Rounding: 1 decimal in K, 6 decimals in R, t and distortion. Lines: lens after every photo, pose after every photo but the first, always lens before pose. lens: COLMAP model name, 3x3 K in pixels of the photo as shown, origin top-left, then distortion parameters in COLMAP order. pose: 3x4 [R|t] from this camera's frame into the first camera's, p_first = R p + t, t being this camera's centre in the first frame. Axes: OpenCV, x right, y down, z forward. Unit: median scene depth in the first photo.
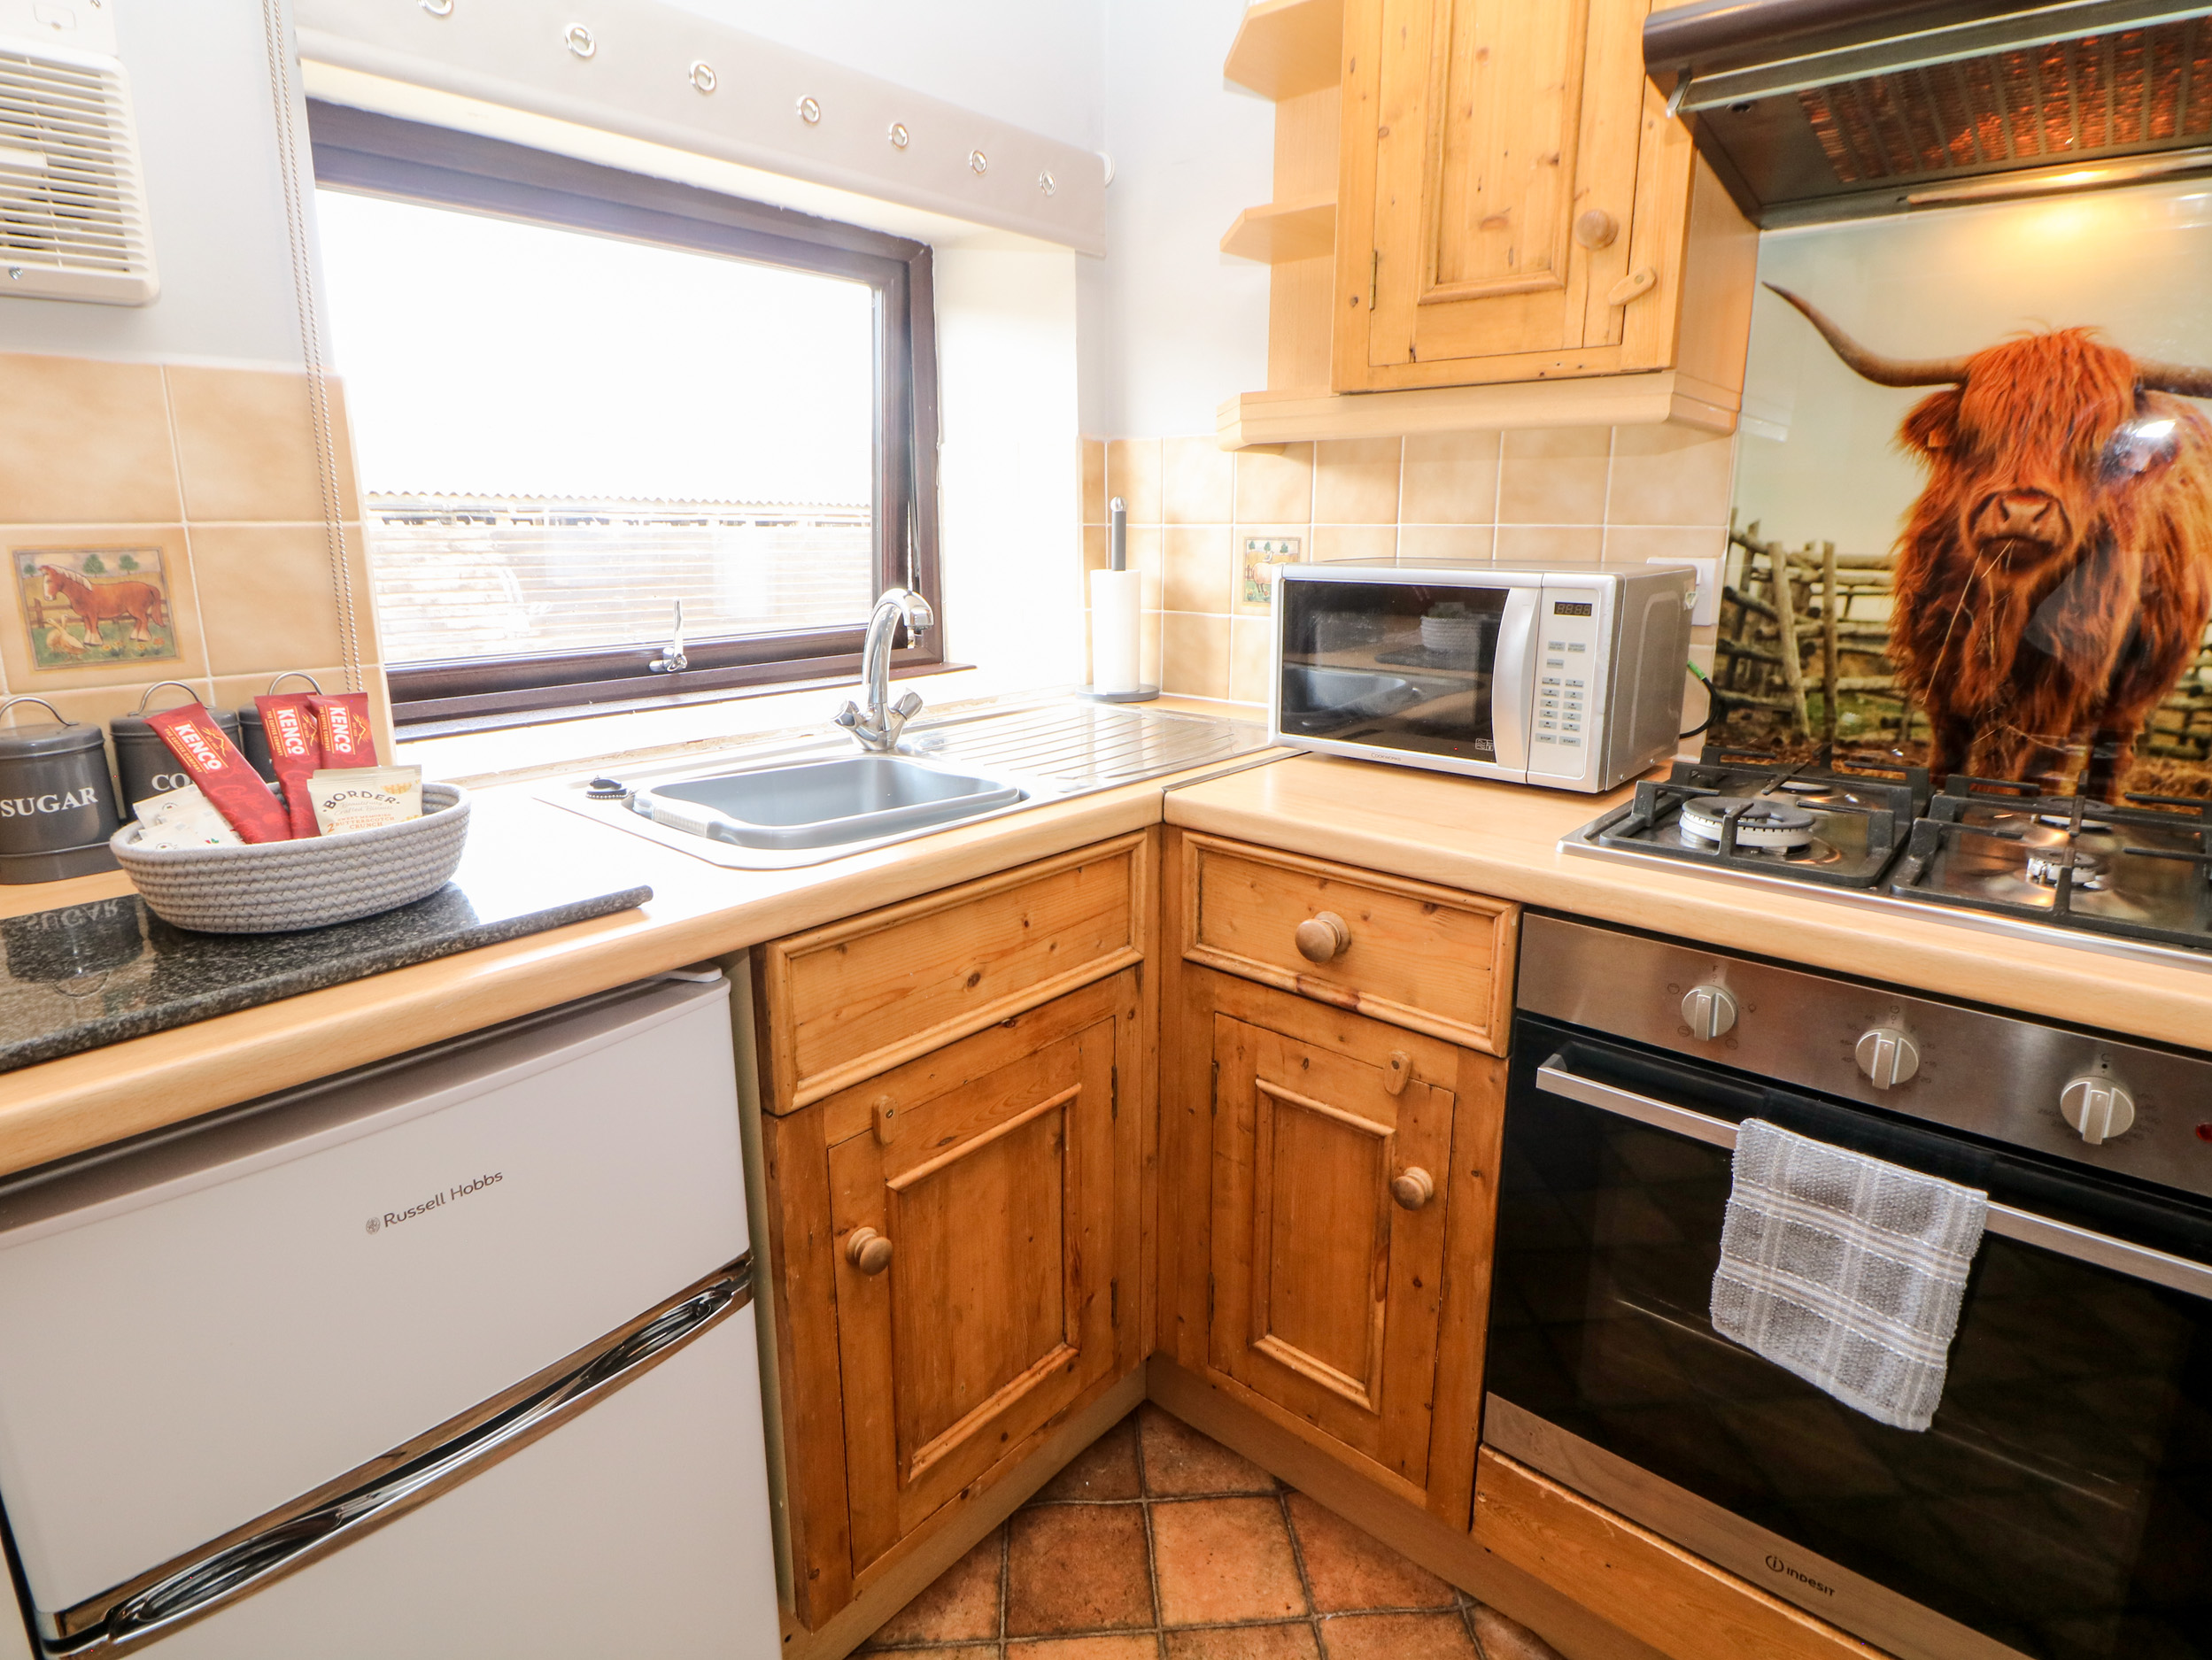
lens RADIAL K [[1153.5, 0, 1121.9], [0, 1153.5, 775.5], [0, 0, 1]] dist [-0.011408, -0.009470]
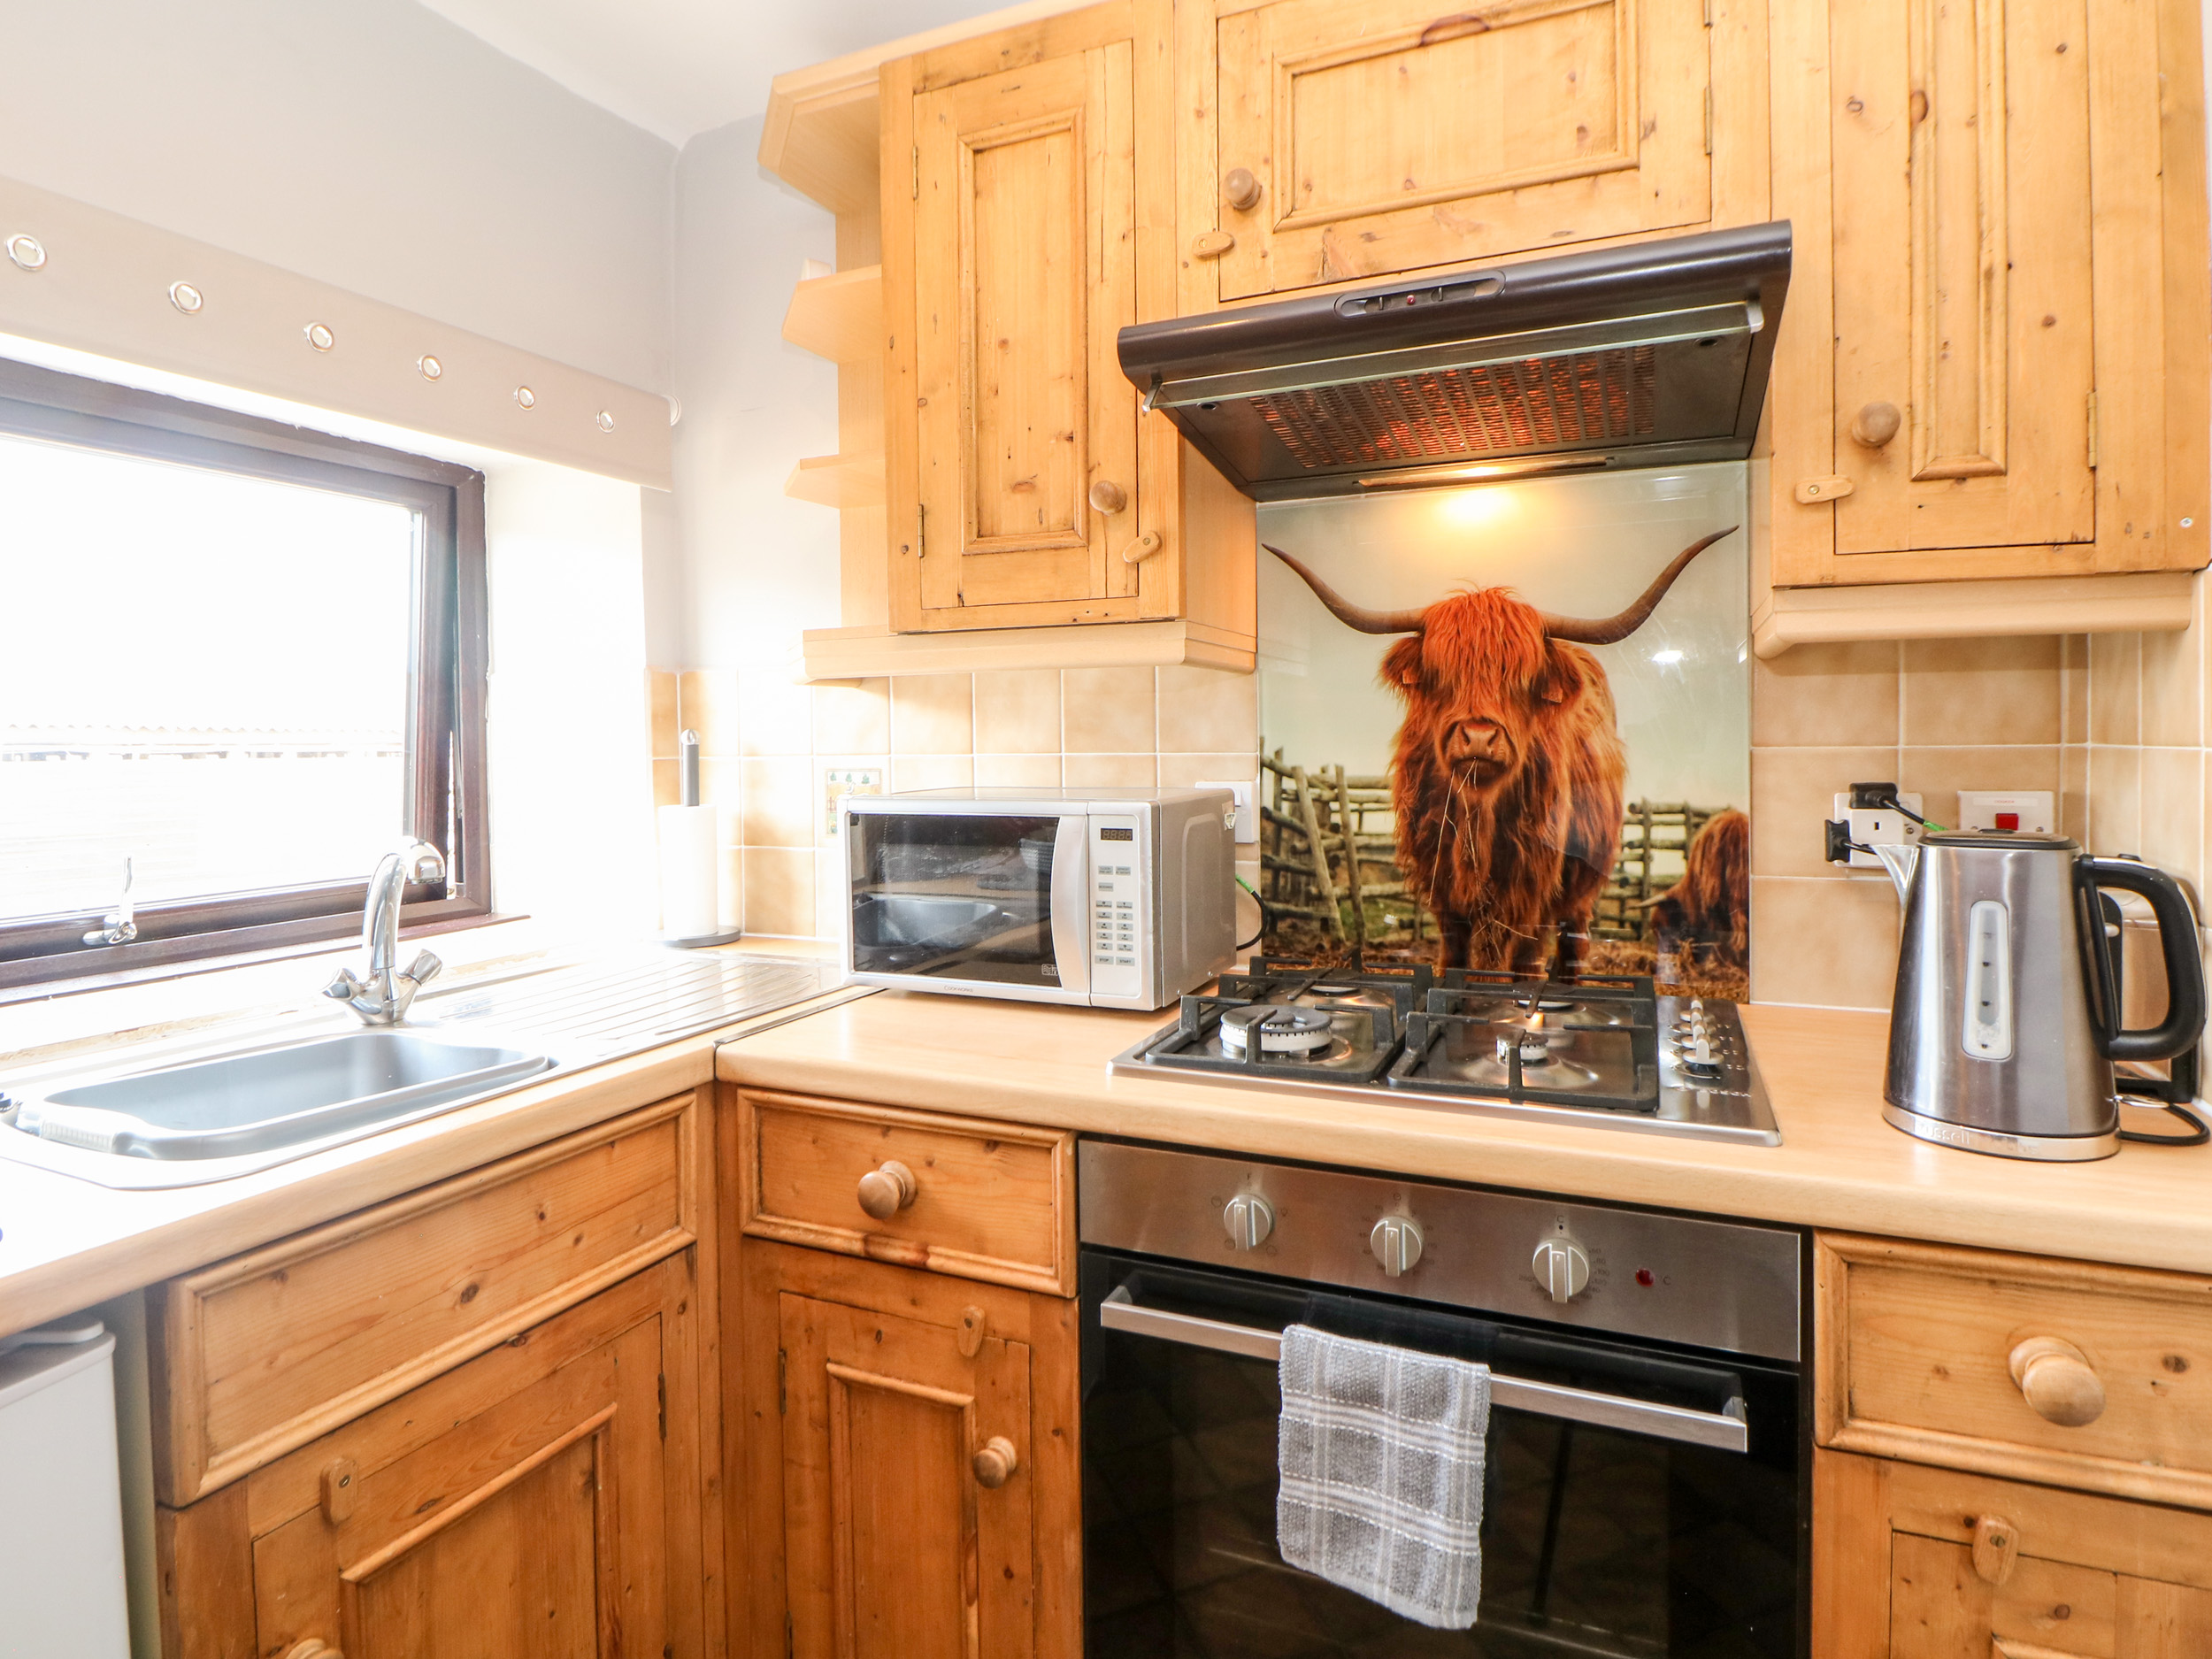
lens RADIAL K [[1204.9, 0, 1141.0], [0, 1204.9, 754.9], [0, 0, 1]] dist [-0.007581, -0.010119]
pose [[0.952827, -0.017322, 0.303021, 0.082277], [0.078989, 0.978120, -0.192464, -0.002134], [-0.293057, 0.207320, 0.933347, -0.051867]]
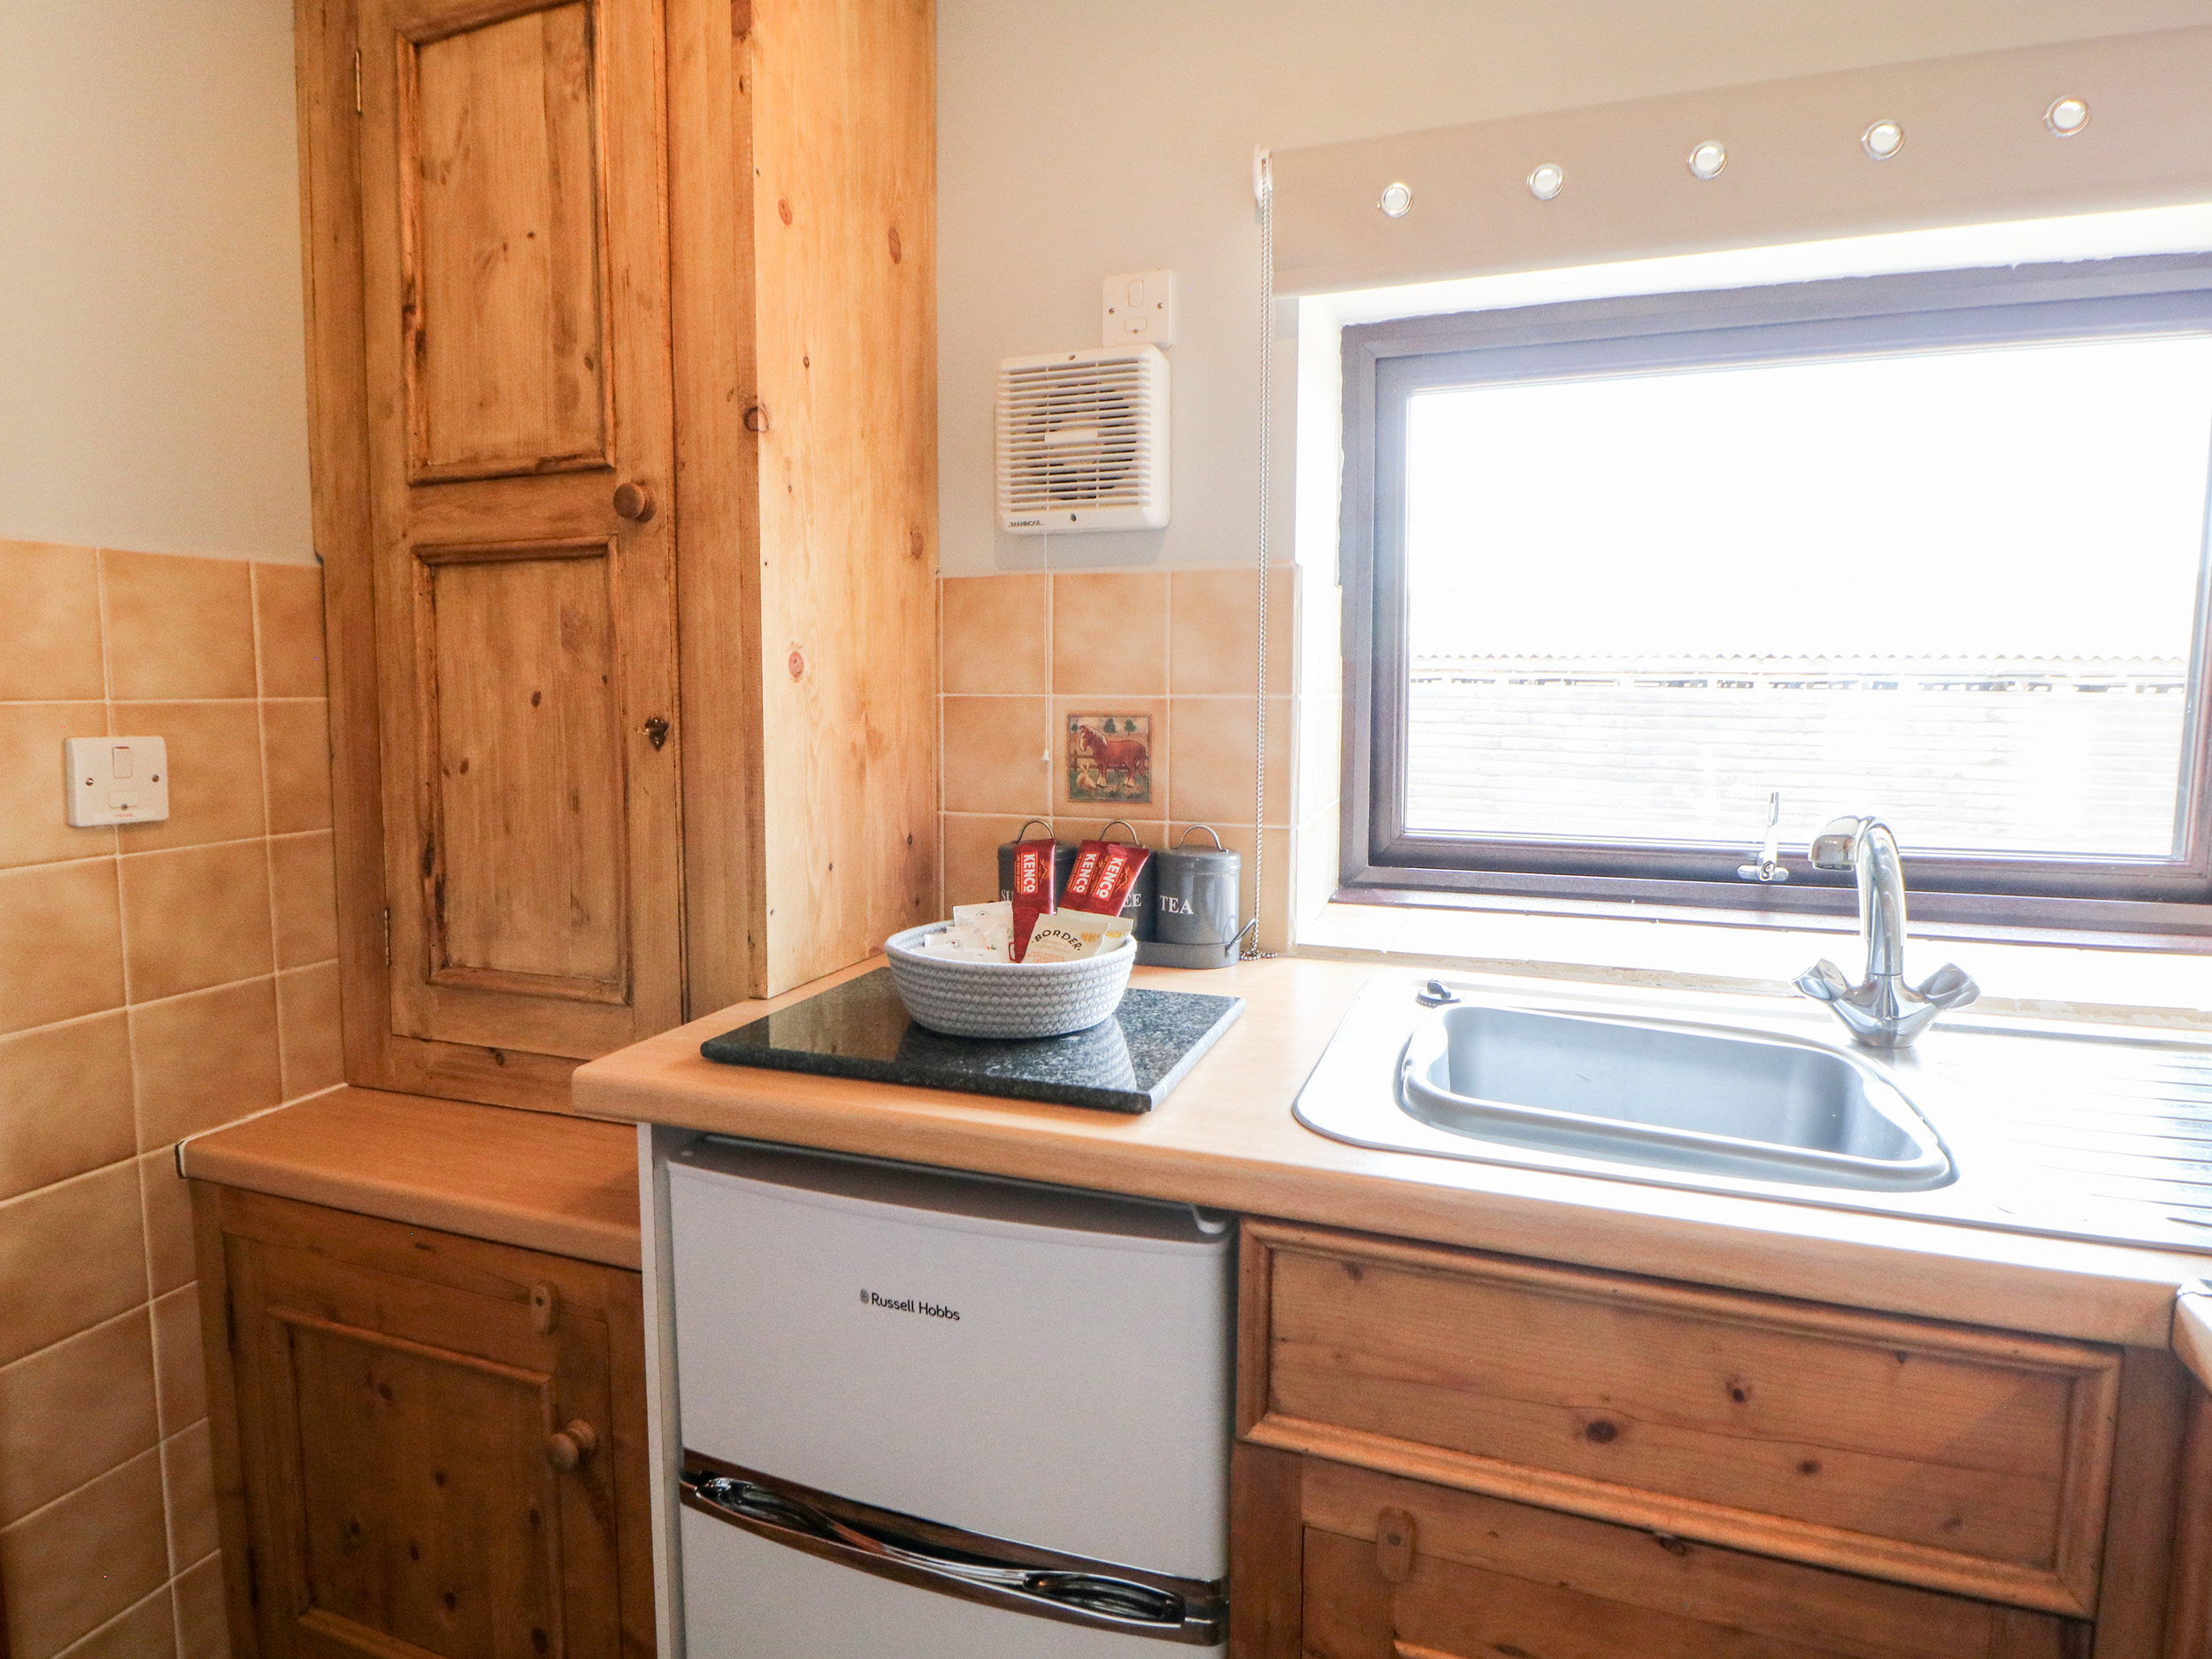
lens RADIAL K [[1204.9, 0, 1085.8], [0, 1204.9, 768.8], [0, 0, 1]] dist [-0.007581, -0.010119]
pose [[0.342496, 0.061088, -0.937531, 0.351653], [-0.199868, 0.979780, -0.009174, -0.107997], [0.918014, 0.190524, 0.347780, 0.452102]]
